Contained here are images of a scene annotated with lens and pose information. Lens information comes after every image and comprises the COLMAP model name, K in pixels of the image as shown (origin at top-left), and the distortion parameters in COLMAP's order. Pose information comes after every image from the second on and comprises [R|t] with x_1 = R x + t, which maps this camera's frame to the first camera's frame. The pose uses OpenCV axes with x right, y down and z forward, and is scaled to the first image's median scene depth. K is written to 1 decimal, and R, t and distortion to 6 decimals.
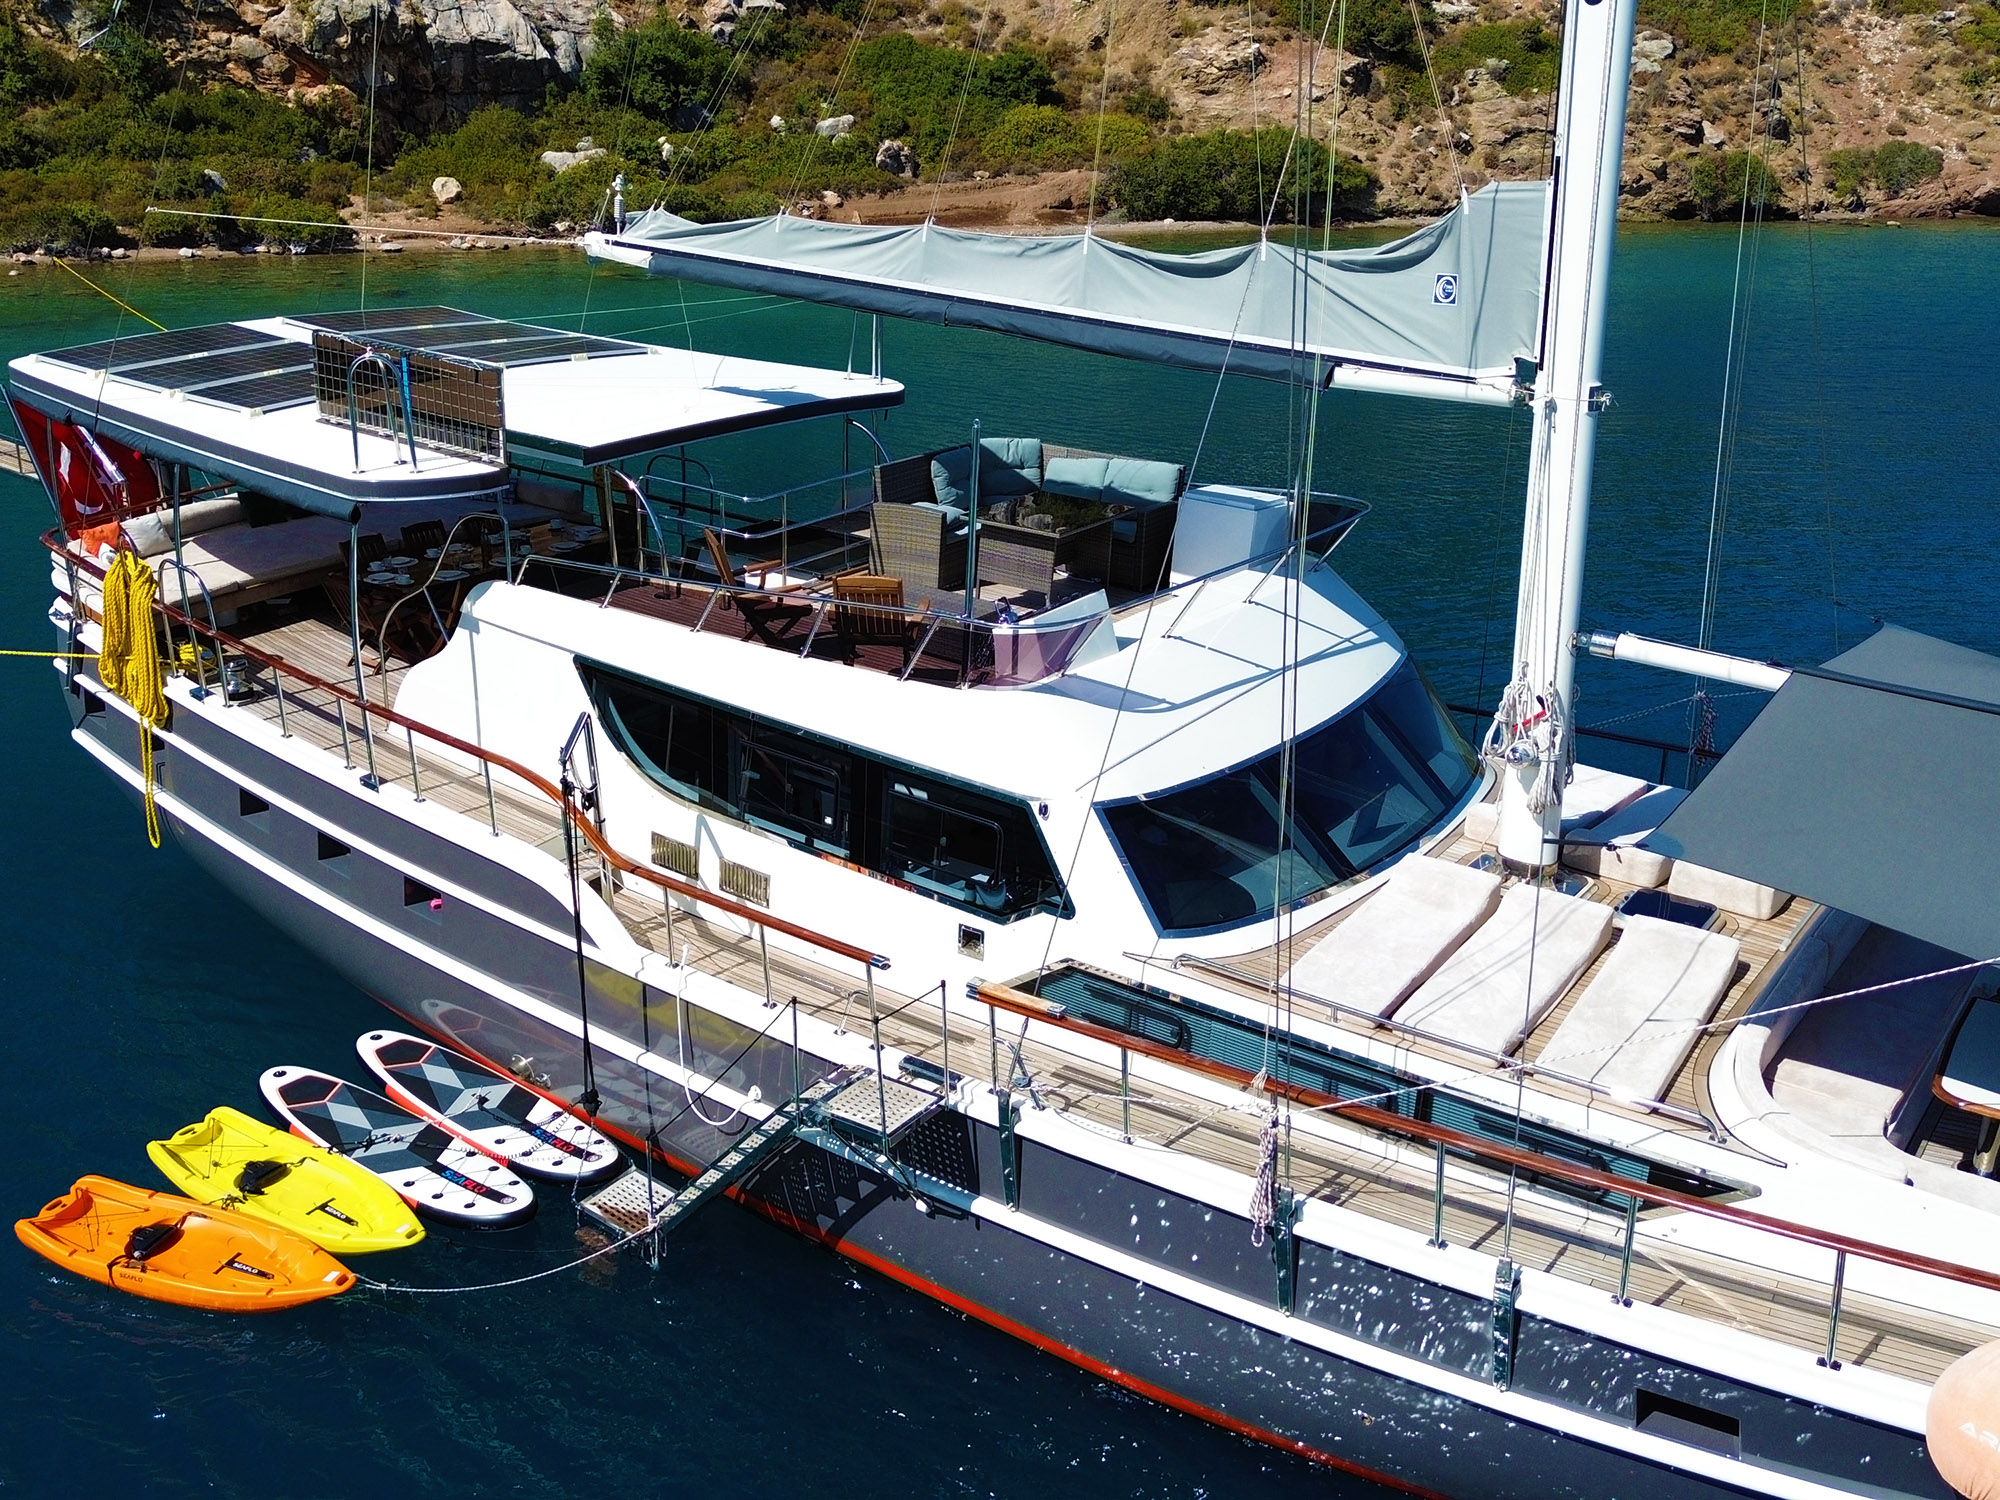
lens RADIAL K [[1835.7, 0, 1000.0], [0, 1835.7, 750.0], [0, 0, 1]] dist [0.022480, 0.019469]
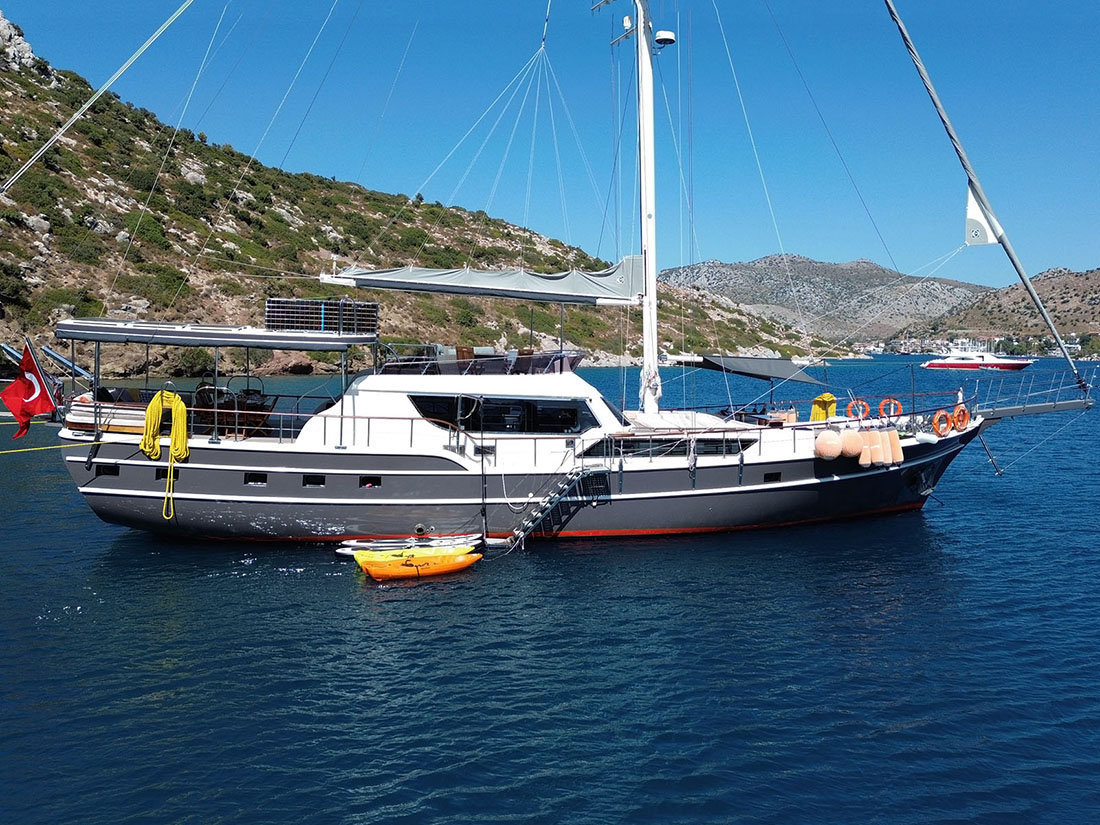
lens RADIAL K [[956.2, 0, 550.0], [0, 956.2, 412.5], [0, 0, 1]] dist [0.032290, 0.002222]
pose [[0.678477, -0.054991, 0.732560, -0.170361], [0.248277, 0.955683, -0.158208, 0.039961], [-0.691395, 0.289218, 0.662062, -0.030371]]
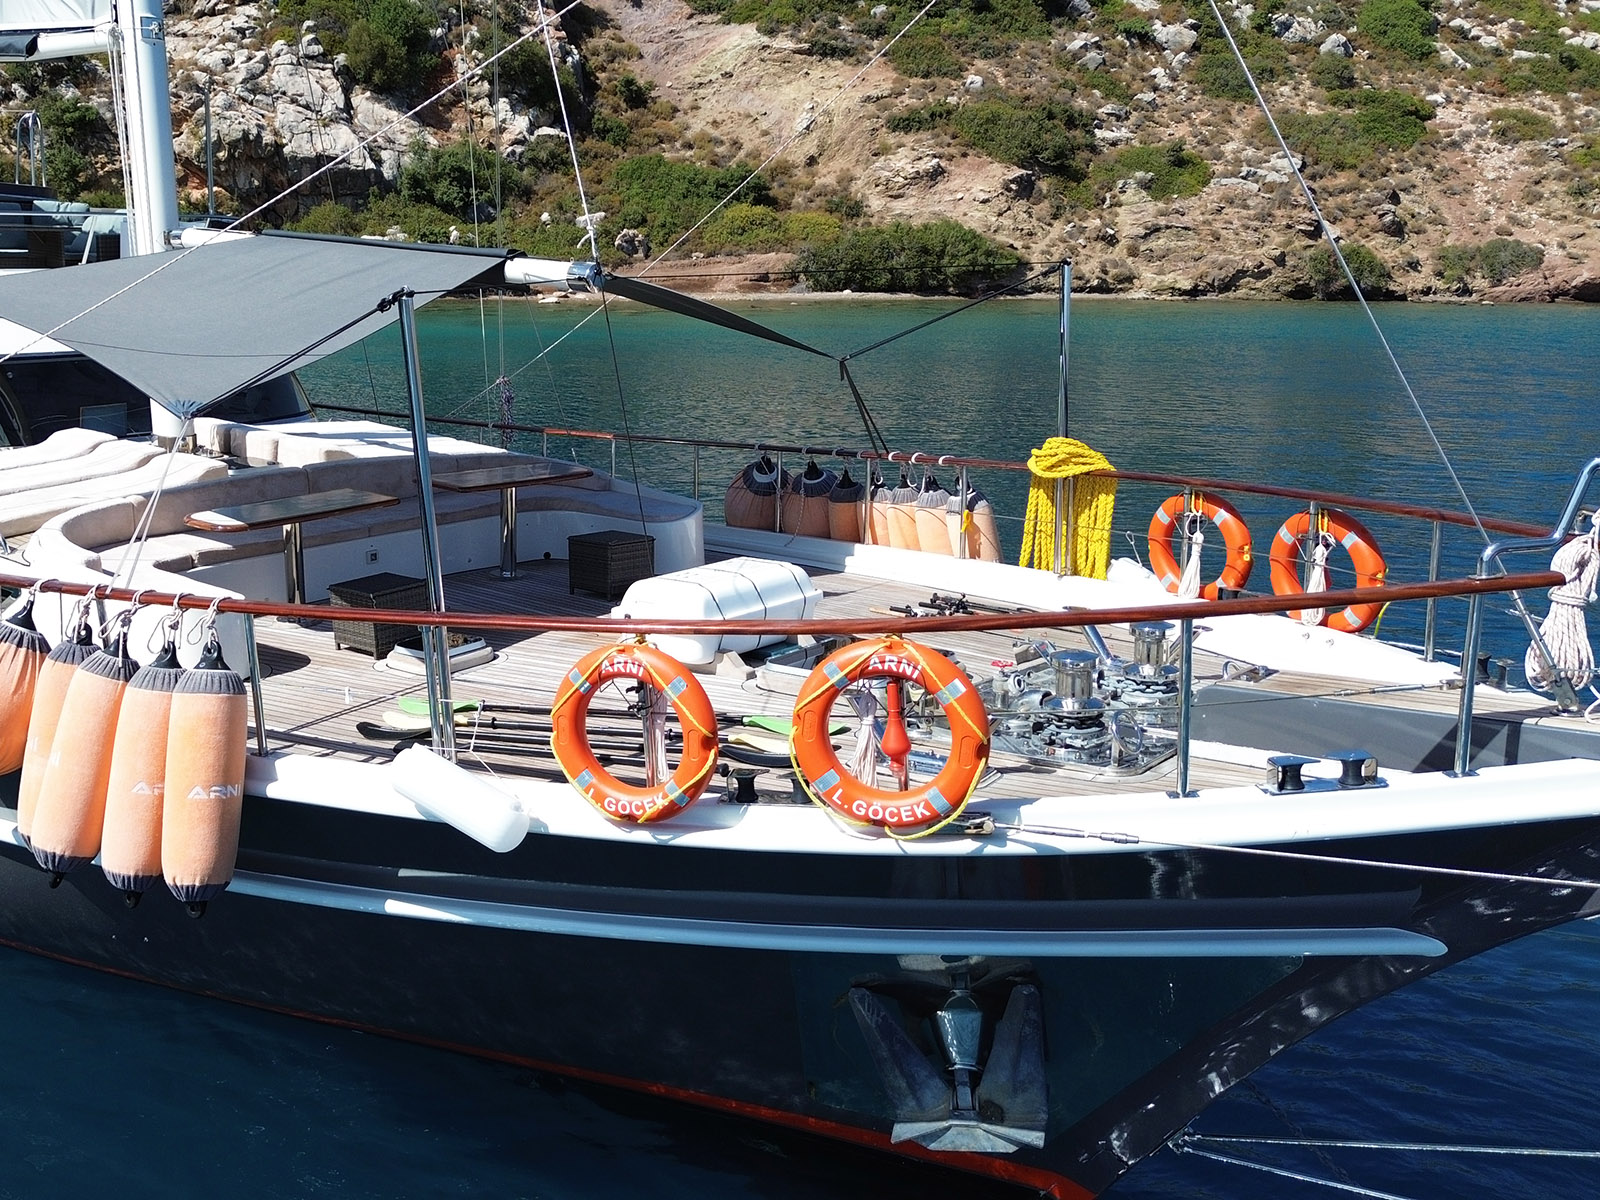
lens RADIAL K [[1479.9, 0, 611.0], [0, 1479.9, 601.8], [0, 0, 1]] dist [0.044063, -0.029577]
pose [[0.988424, 0.038035, -0.146874, 0.086139], [-0.053308, 0.993407, -0.101494, 0.029182], [0.142046, 0.108148, 0.983934, 0.014073]]
